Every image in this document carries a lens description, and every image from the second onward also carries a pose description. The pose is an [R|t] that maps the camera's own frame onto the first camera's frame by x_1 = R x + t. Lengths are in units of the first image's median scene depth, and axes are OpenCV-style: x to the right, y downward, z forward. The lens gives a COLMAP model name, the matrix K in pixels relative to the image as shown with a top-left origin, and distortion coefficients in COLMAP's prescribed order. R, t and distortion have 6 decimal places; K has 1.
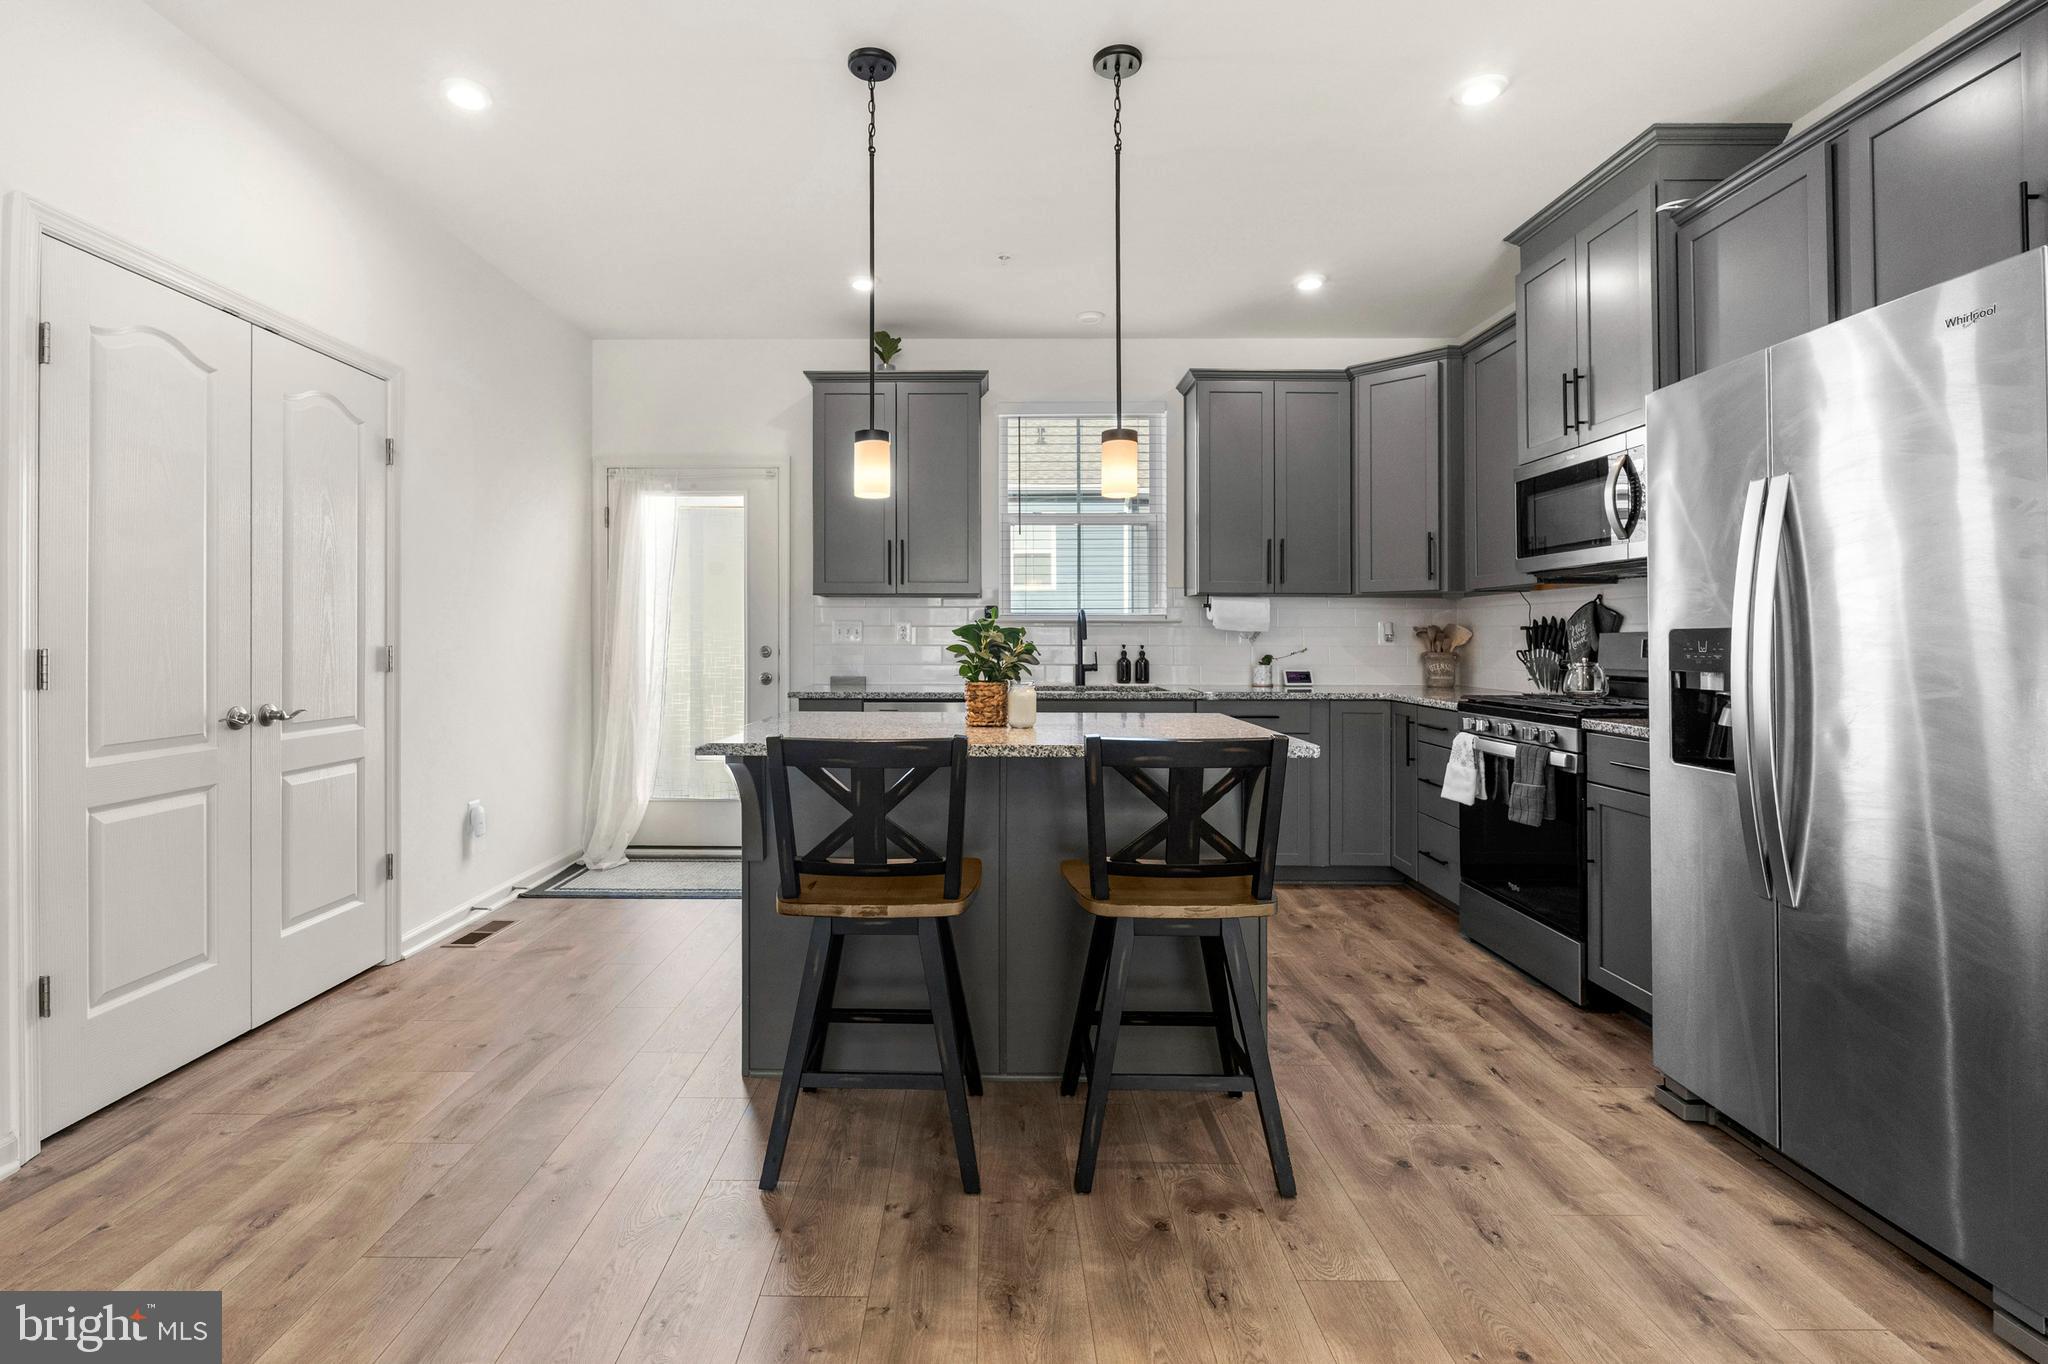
lens RADIAL K [[939.9, 0, 983.5], [0, 939.9, 620.7], [0, 0, 1]] dist [-0.005182, 0.001090]
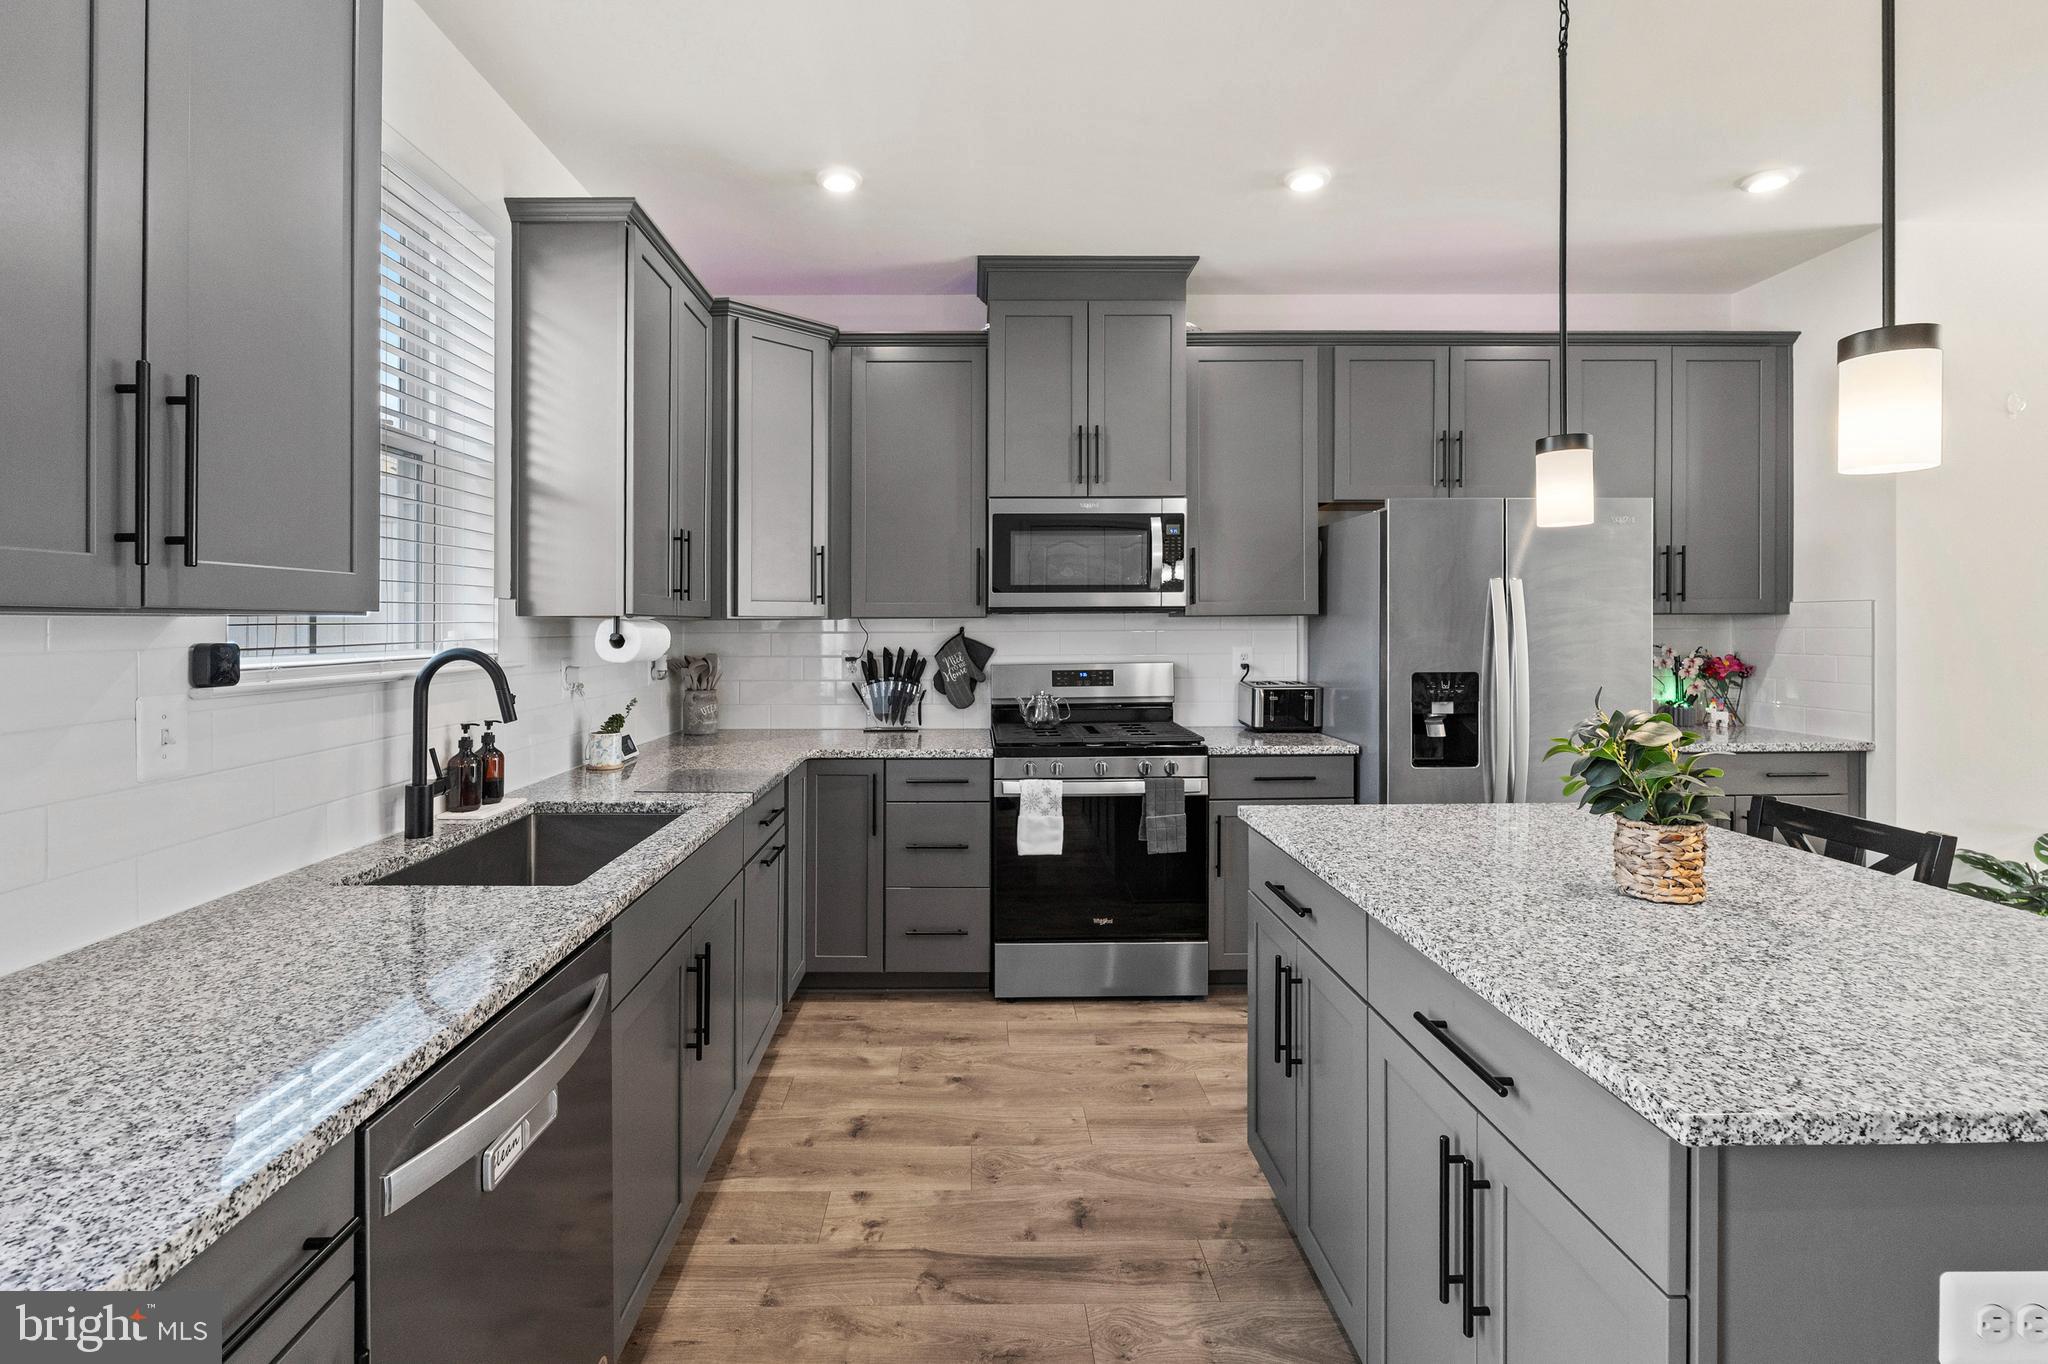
lens RADIAL K [[939.9, 0, 988.1], [0, 939.9, 623.6], [0, 0, 1]] dist [-0.005182, 0.001090]
pose [[-0.028860, 0.000663, 0.999583, -0.389639], [-0.016426, 0.999864, -0.001138, -0.031563], [-0.999448, -0.016452, -0.028845, 1.001196]]
